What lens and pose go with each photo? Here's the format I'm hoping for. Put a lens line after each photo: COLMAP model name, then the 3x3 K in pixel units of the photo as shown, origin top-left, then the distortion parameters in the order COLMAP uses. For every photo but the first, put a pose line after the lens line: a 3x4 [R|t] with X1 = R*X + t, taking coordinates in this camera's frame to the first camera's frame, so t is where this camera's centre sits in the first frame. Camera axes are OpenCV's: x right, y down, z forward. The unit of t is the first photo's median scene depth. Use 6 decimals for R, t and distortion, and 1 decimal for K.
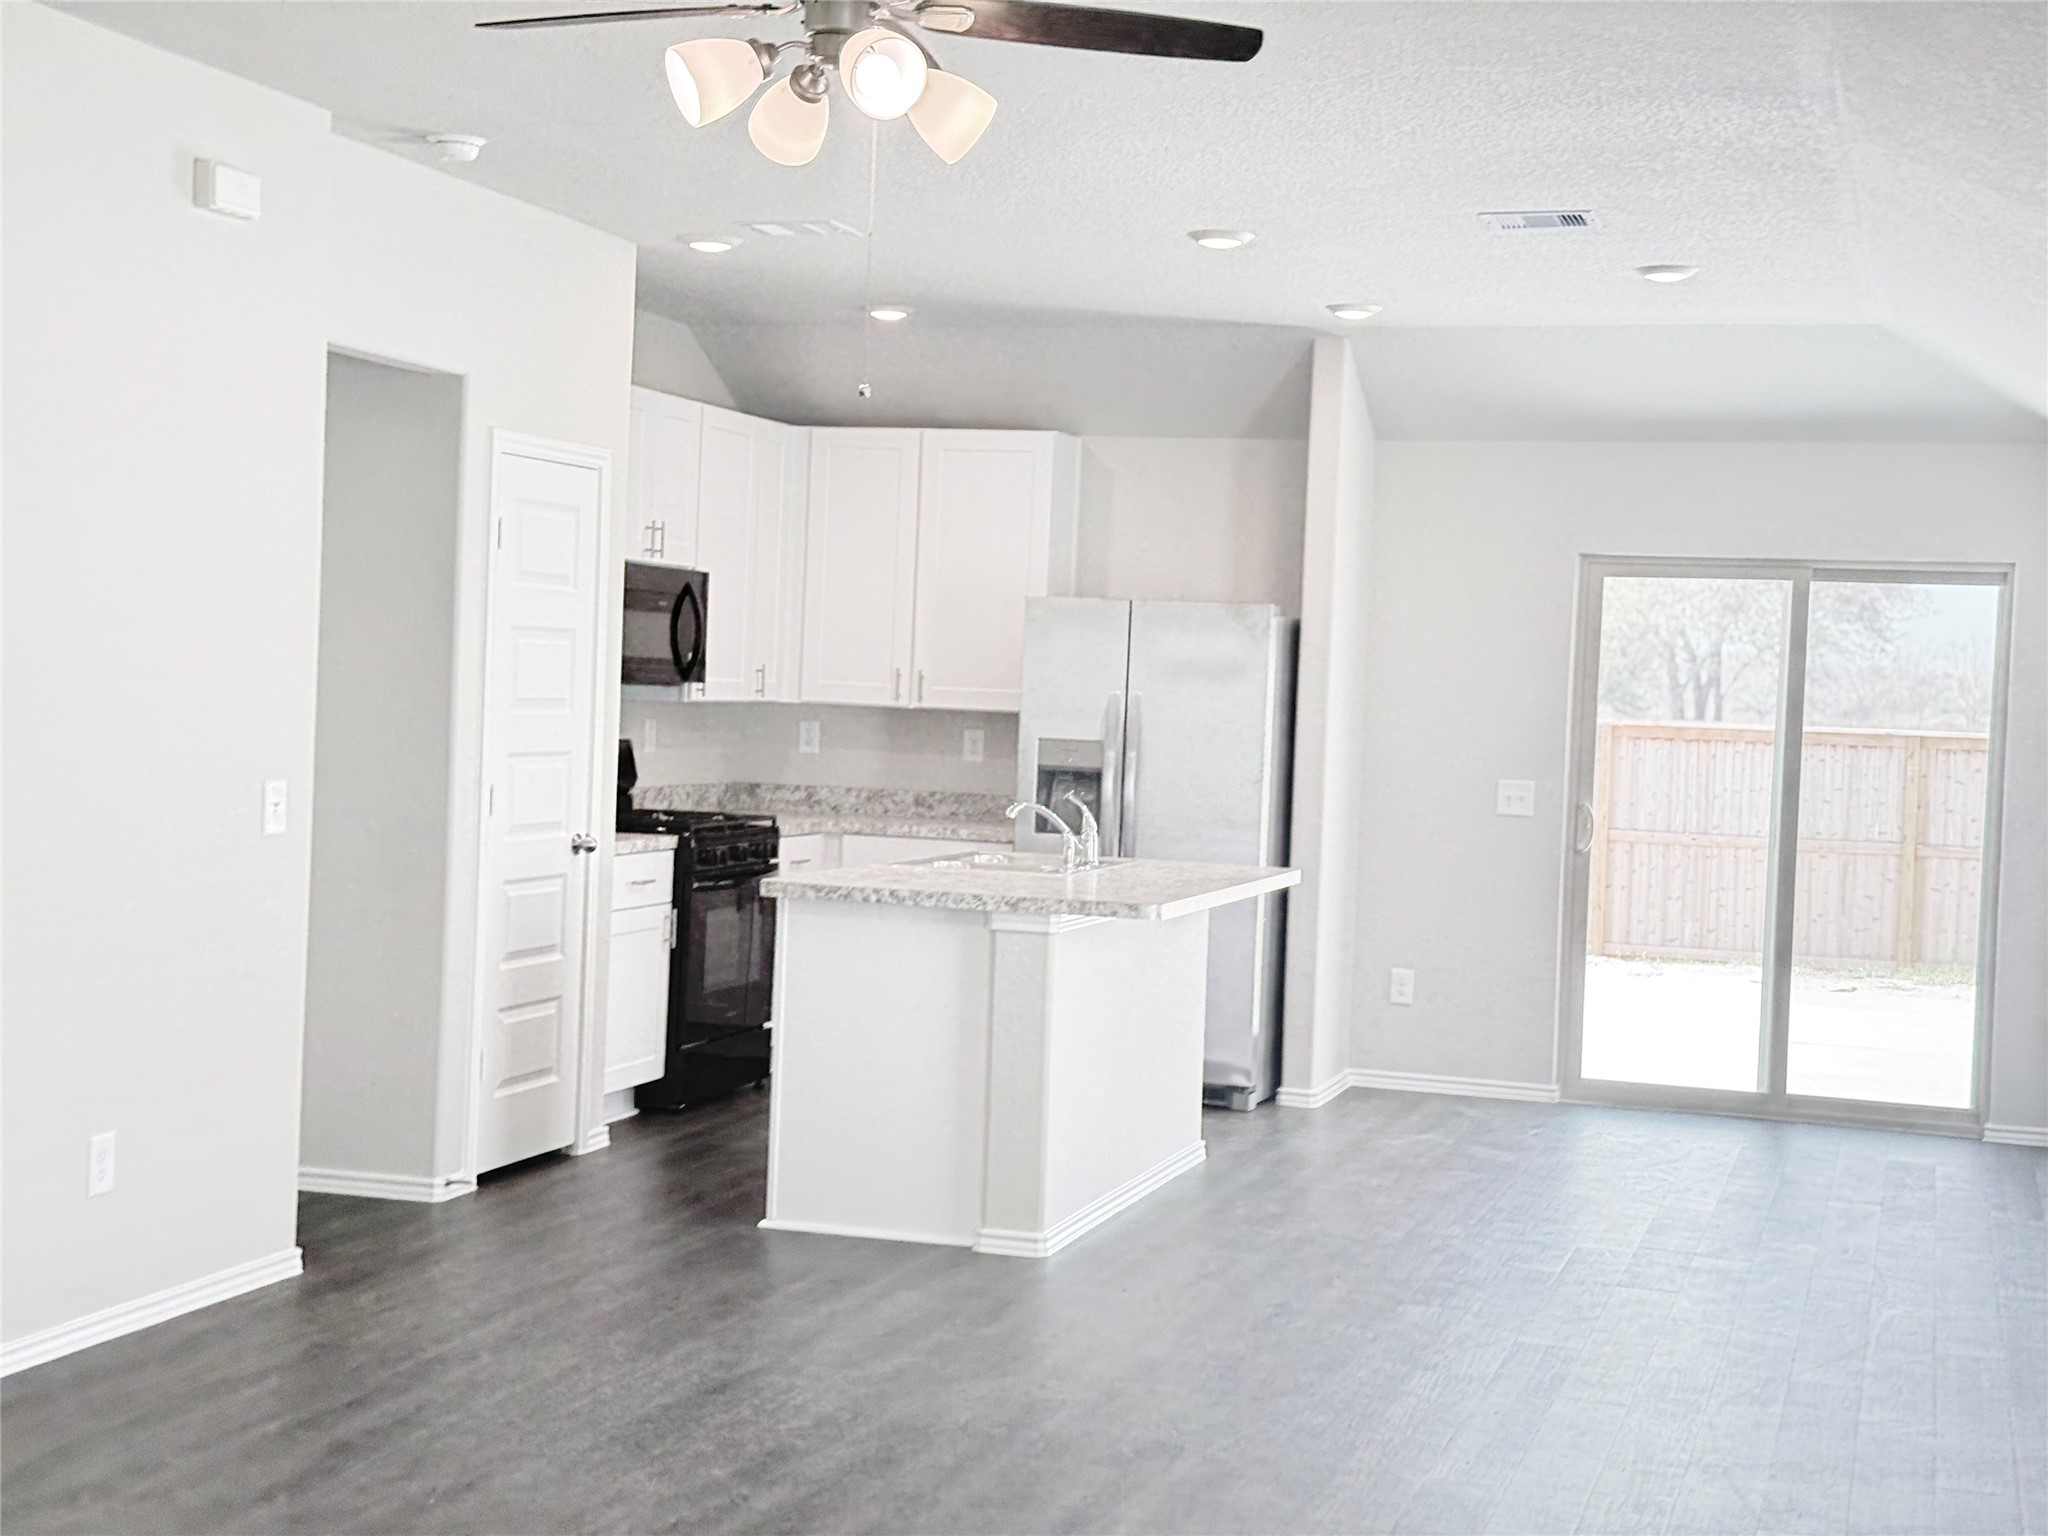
lens RADIAL K [[2899.4, 0, 1024.0], [0, 2899.4, 768.0], [0, 0, 1]] dist [0.160038, -0.088047]
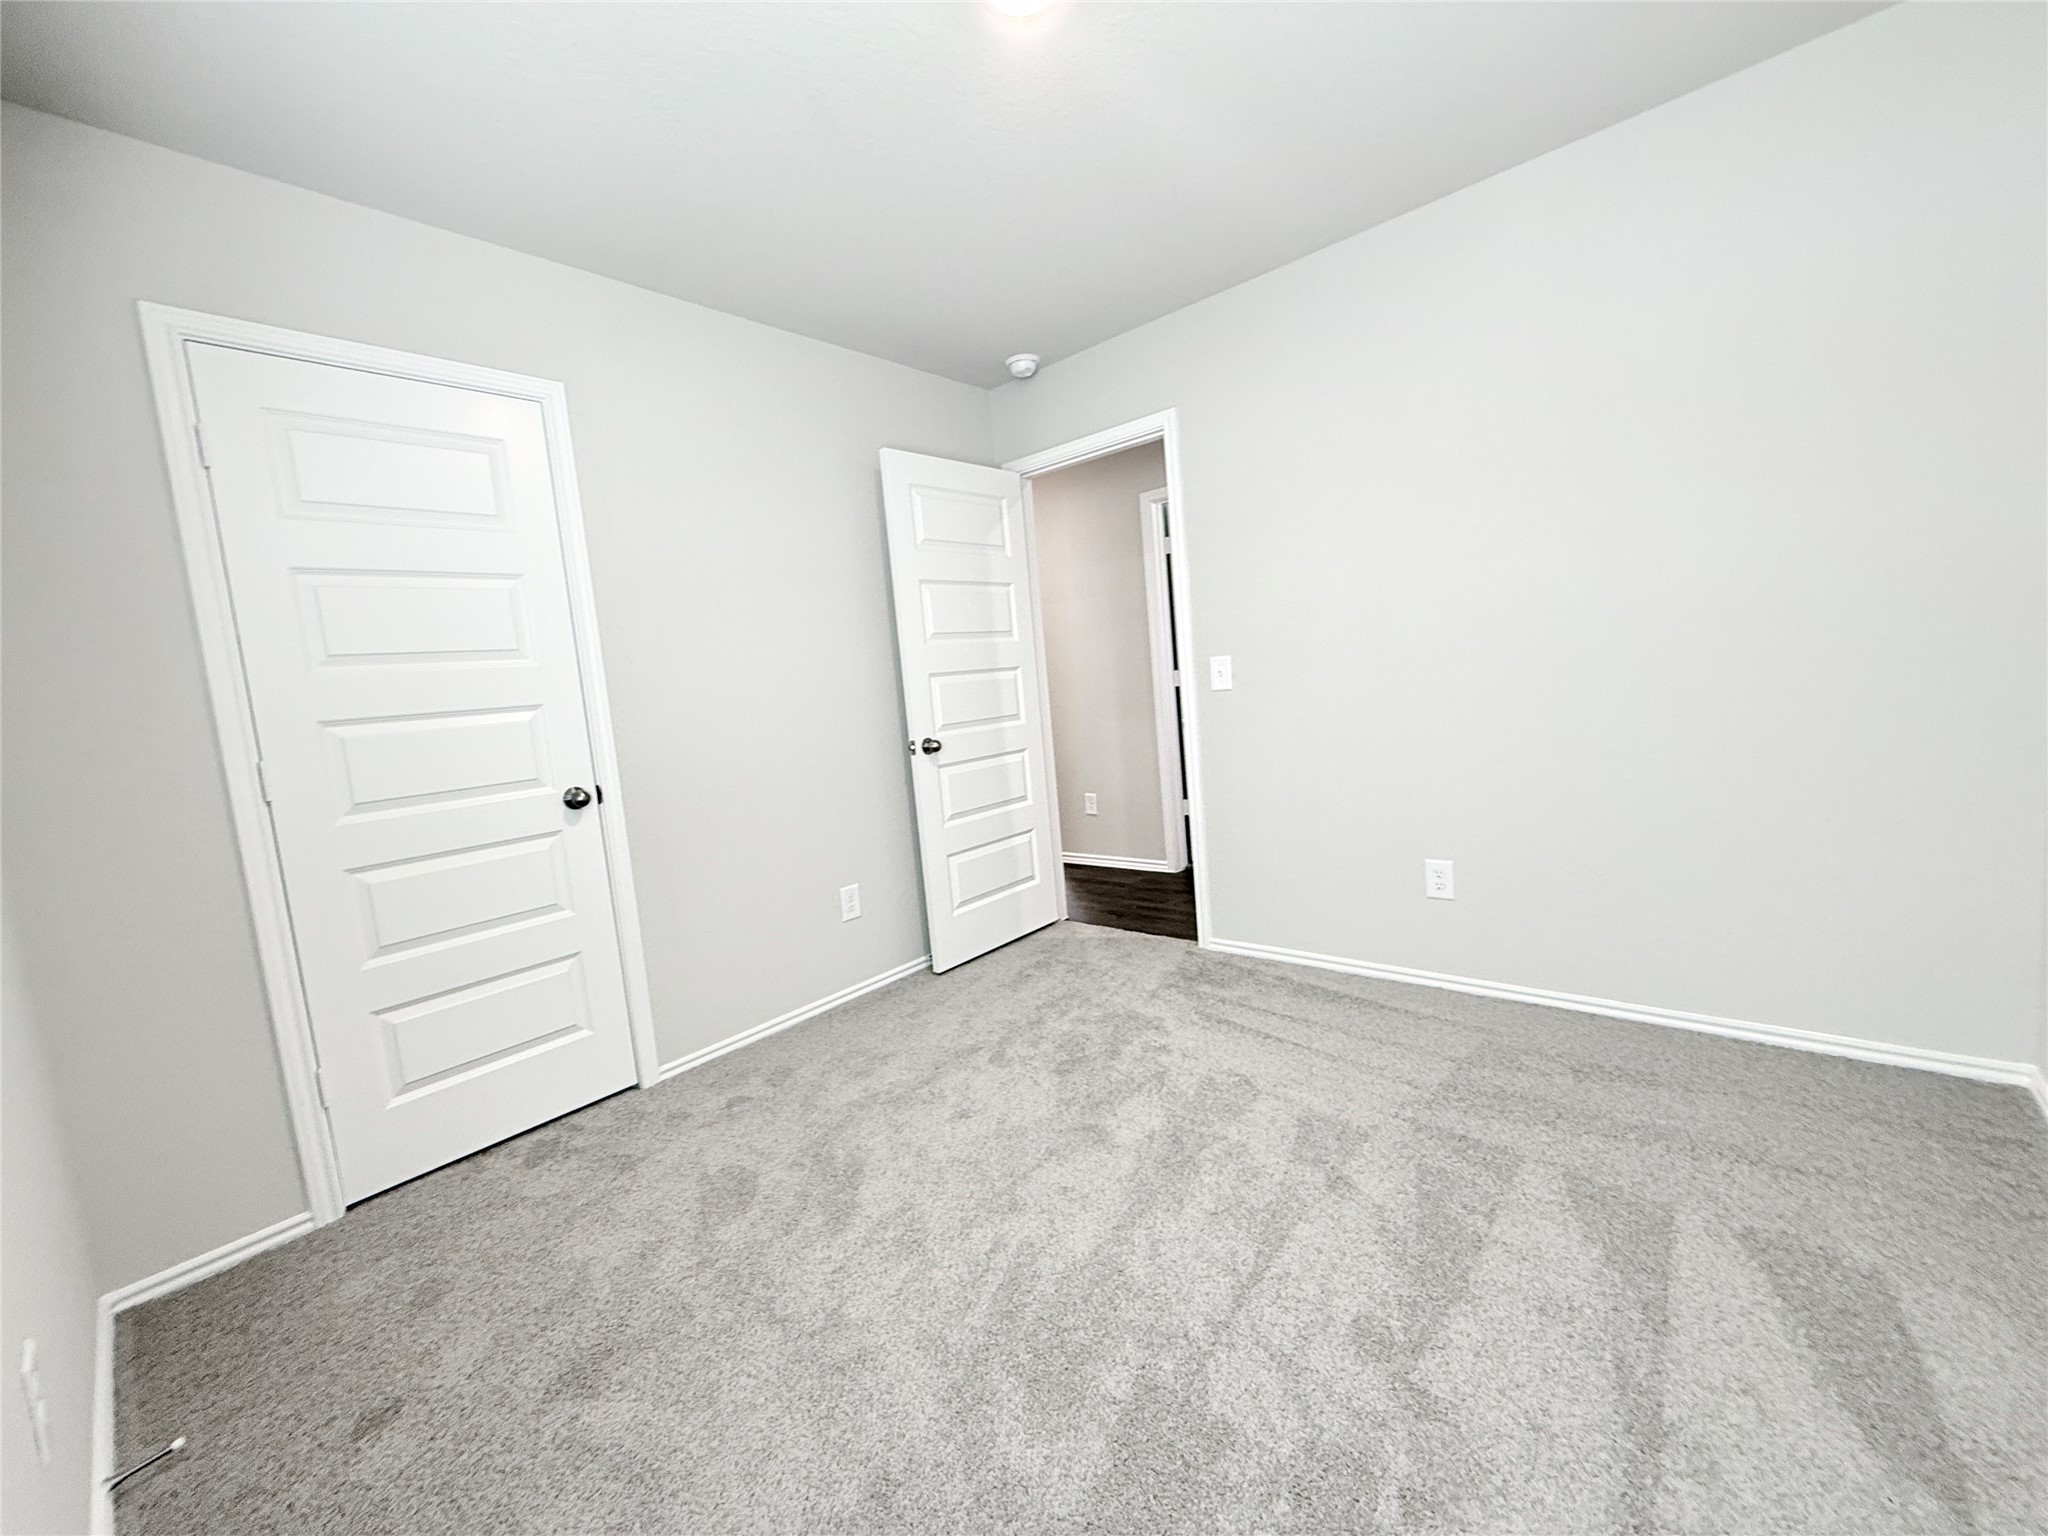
lens RADIAL K [[813.4, 0, 1010.3], [0, 813.4, 766.0], [0, 0, 1]] dist [0.000777, 0.000394]
pose [[0.901733, -0.077836, -0.425229, 0.080510], [0.114212, 0.991601, 0.060689, 0.013273], [0.416934, -0.103291, 0.903049, 0.694379]]
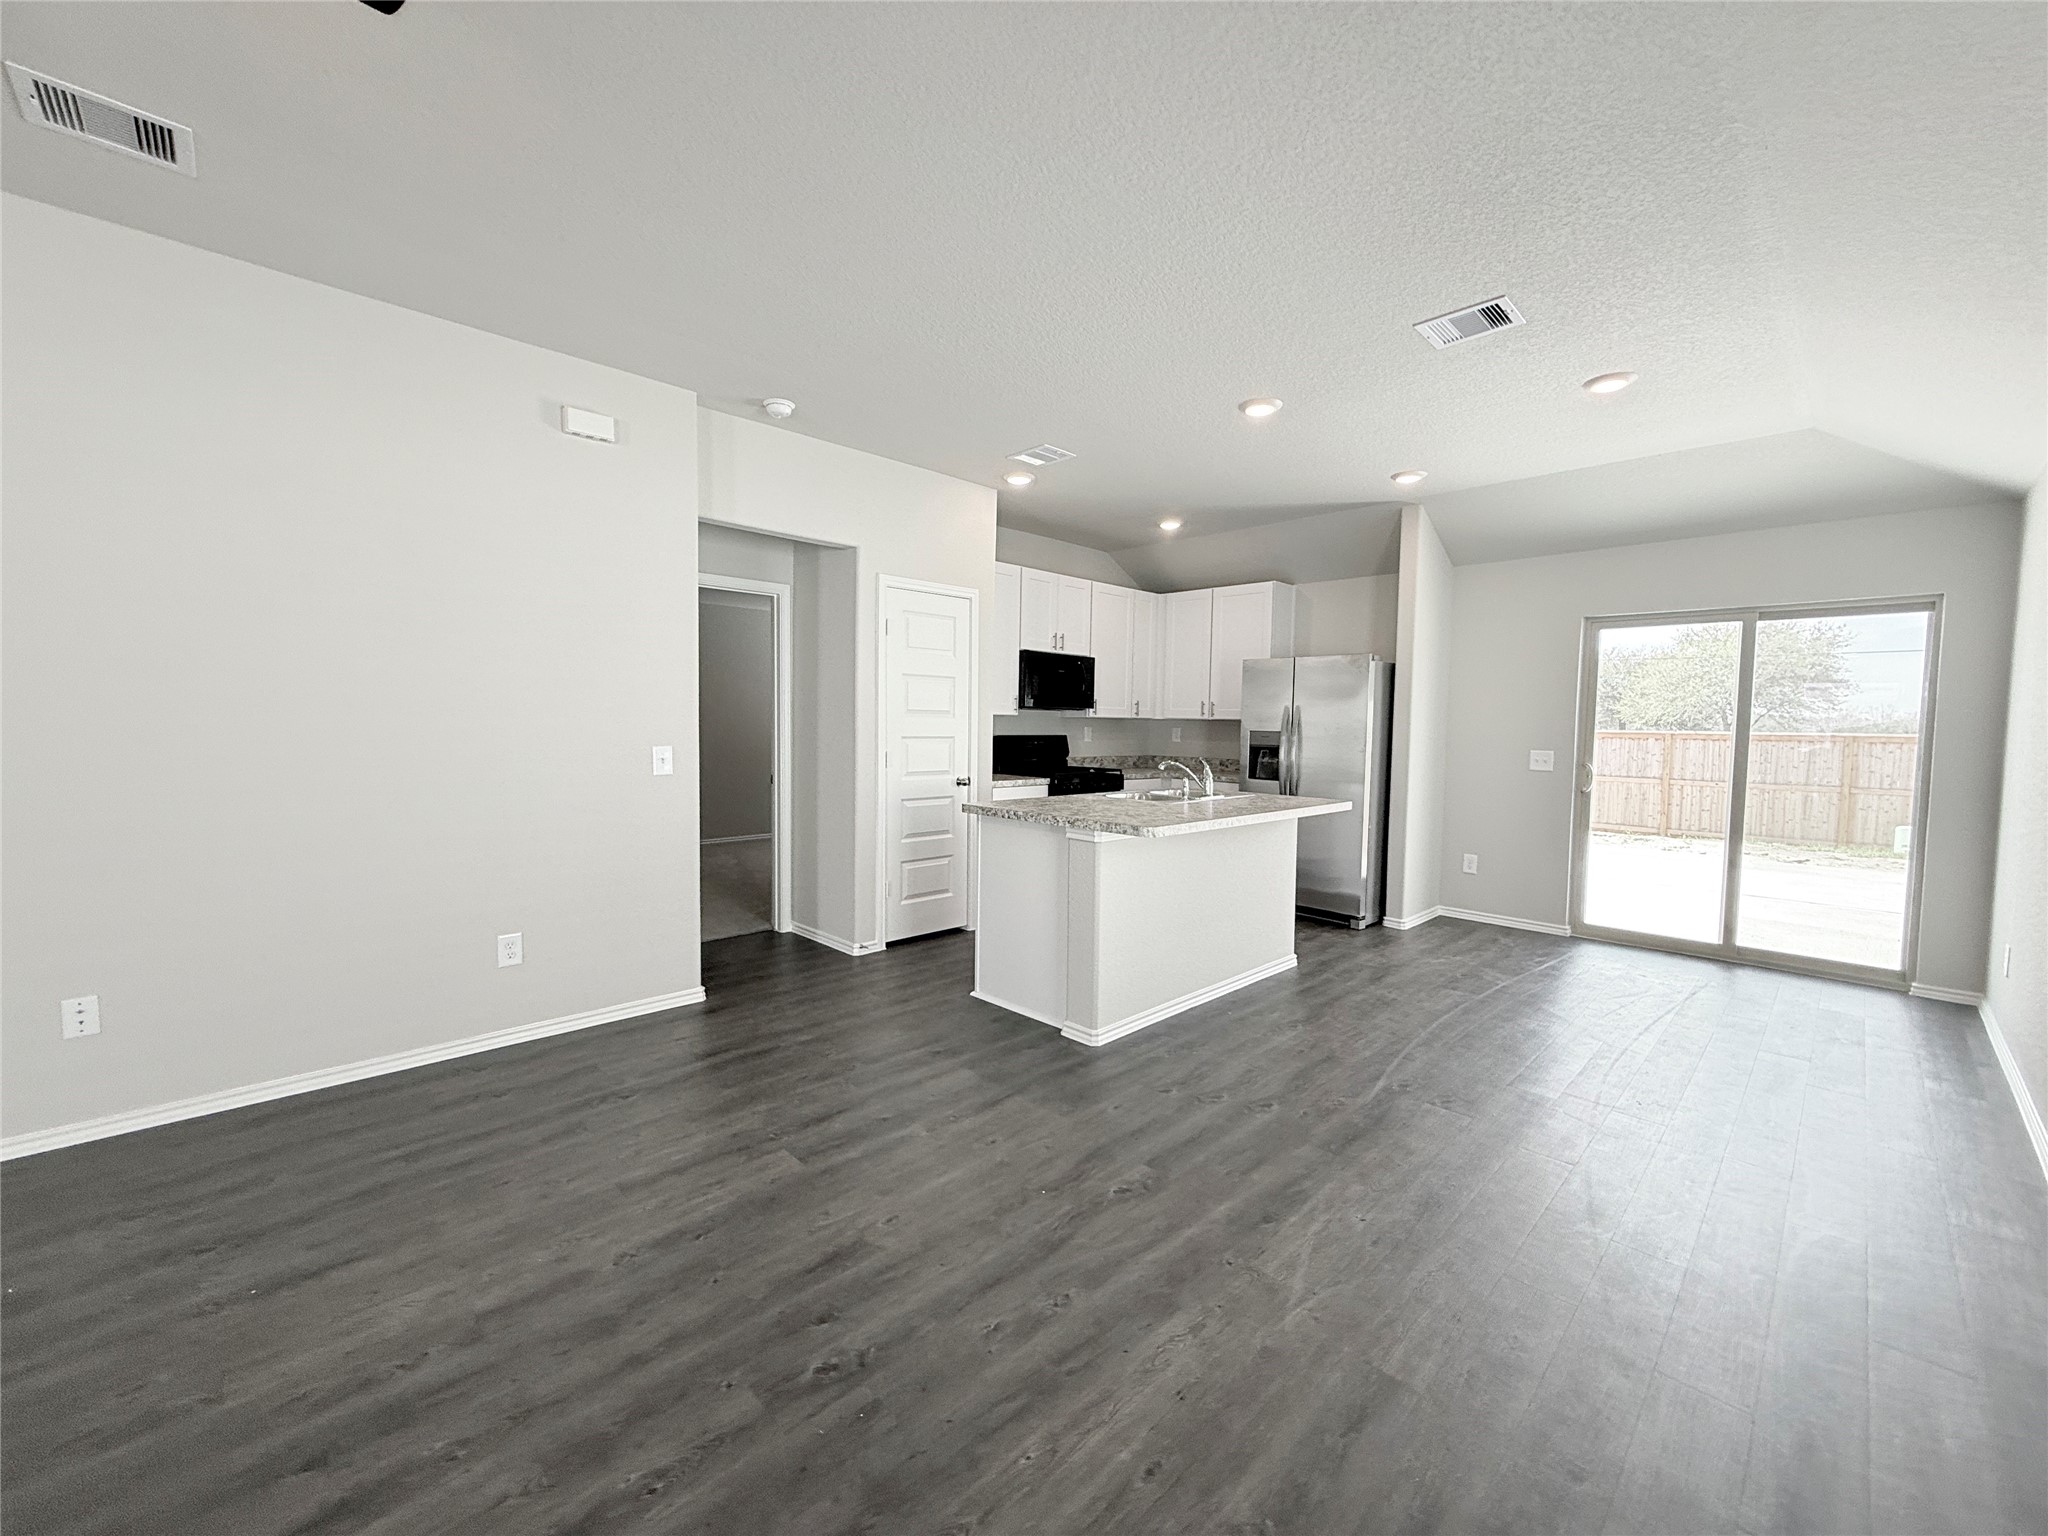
lens RADIAL K [[813.4, 0, 1010.3], [0, 813.4, 766.0], [0, 0, 1]] dist [0.000777, 0.000394]
pose [[0.874525, 0.001107, -0.484979, 0.133004], [0.003026, 0.999965, 0.007739, 0.009174], [0.484971, -0.008236, 0.874492, 0.437489]]
